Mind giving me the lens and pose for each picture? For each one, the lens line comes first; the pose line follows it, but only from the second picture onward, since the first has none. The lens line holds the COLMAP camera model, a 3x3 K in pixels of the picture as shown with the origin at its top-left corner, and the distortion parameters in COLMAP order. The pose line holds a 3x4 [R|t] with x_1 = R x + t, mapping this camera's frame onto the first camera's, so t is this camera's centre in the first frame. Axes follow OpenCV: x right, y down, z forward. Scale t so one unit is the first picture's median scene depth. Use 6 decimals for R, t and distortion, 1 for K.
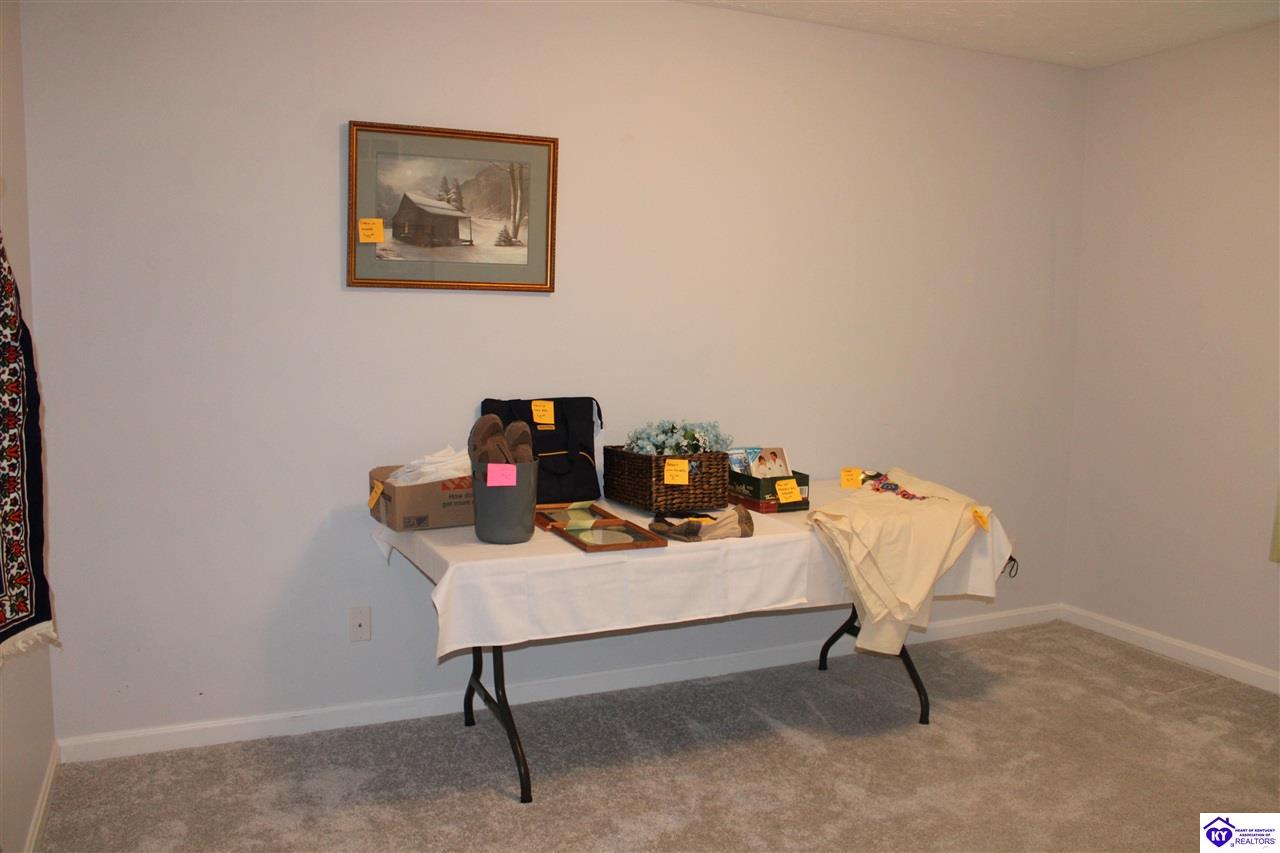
lens RADIAL K [[1078.8, 0, 641.0], [0, 1078.8, 425.5], [0, 0, 1]] dist [-0.157980, 0.140598]
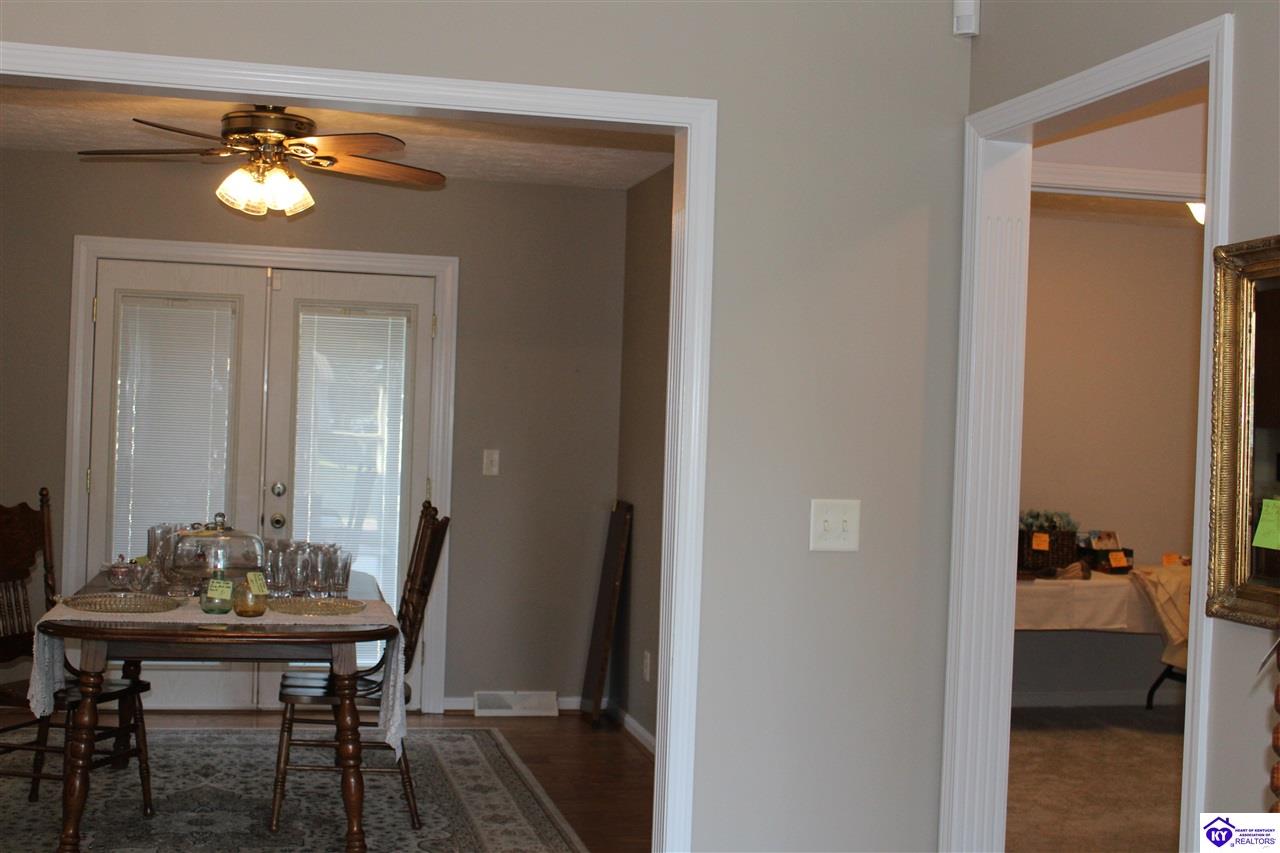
lens RADIAL K [[1599.0, 0, 644.0], [0, 1599.0, 423.8], [0, 0, 1]] dist [-0.062282, 0.000000]
pose [[0.979890, 0.023378, -0.198162, -0.071602], [-0.045574, 0.993084, -0.108196, 0.143109], [0.194263, 0.115051, 0.974179, -1.271598]]
